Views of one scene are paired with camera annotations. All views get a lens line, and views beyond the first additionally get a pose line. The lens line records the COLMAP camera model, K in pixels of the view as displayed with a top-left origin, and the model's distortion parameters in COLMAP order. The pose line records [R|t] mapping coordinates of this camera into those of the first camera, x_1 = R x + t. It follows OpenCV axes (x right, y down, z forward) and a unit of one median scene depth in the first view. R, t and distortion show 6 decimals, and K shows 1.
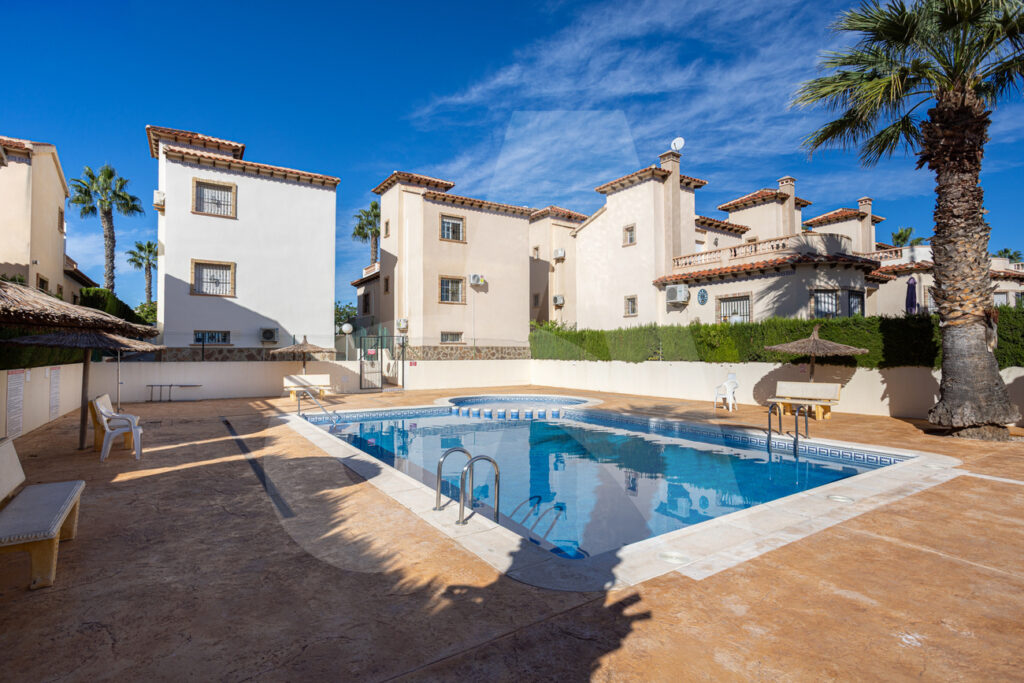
lens RADIAL K [[510.7, 0, 470.8], [0, 510.7, 328.1], [0, 0, 1]] dist [-0.001204, 0.000078]
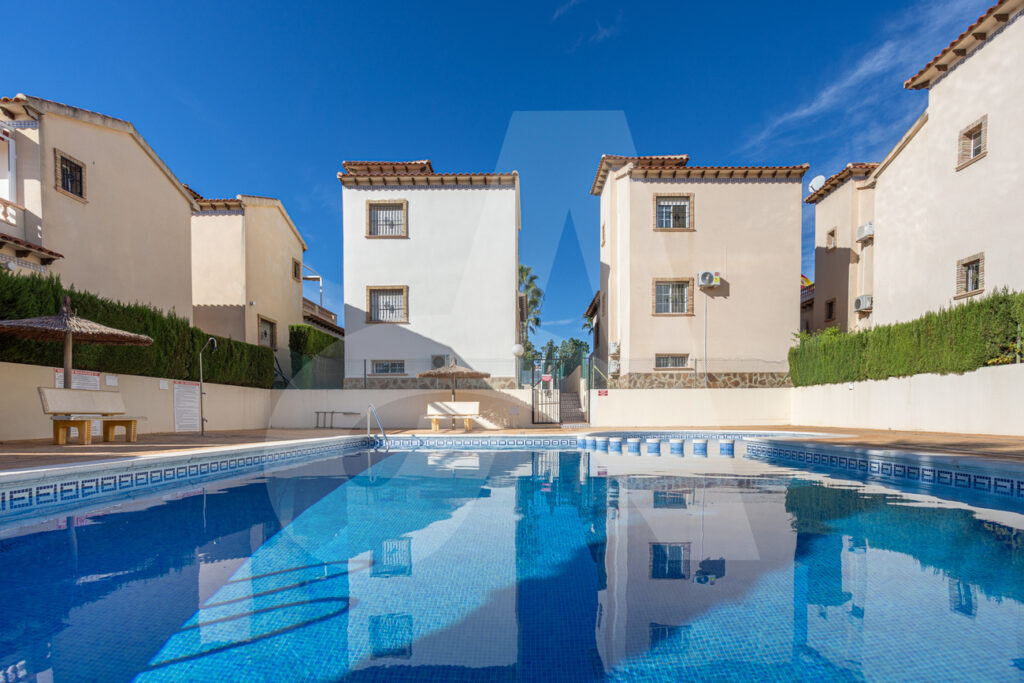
lens RADIAL K [[512.3, 0, 512.8], [0, 512.3, 424.7], [0, 0, 1]] dist [-0.027242, 0.014018]
pose [[0.855029, 0.009600, -0.518491, 0.174141], [0.027057, 0.997641, 0.063090, 0.066071], [0.517874, -0.067973, 0.852752, 0.273726]]
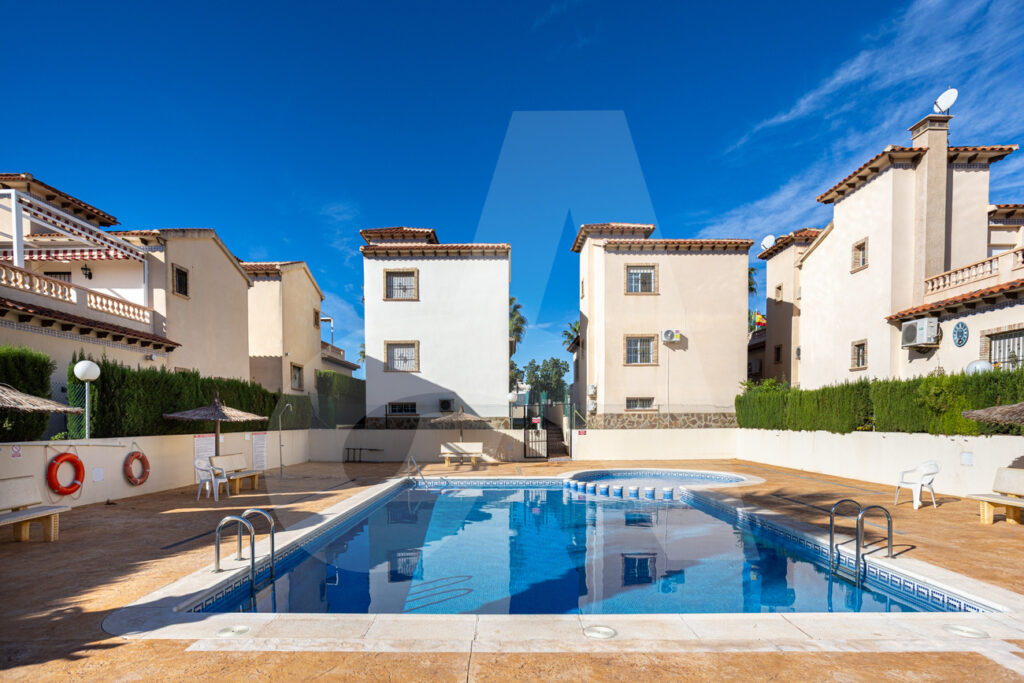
lens RADIAL K [[515.5, 0, 485.3], [0, 515.5, 435.3], [0, 0, 1]] dist [-0.041885, 0.013364]
pose [[0.849032, 0.010551, -0.528237, 0.238191], [0.030711, 0.997124, 0.069279, 0.003941], [0.527449, -0.075043, 0.846266, 0.109323]]
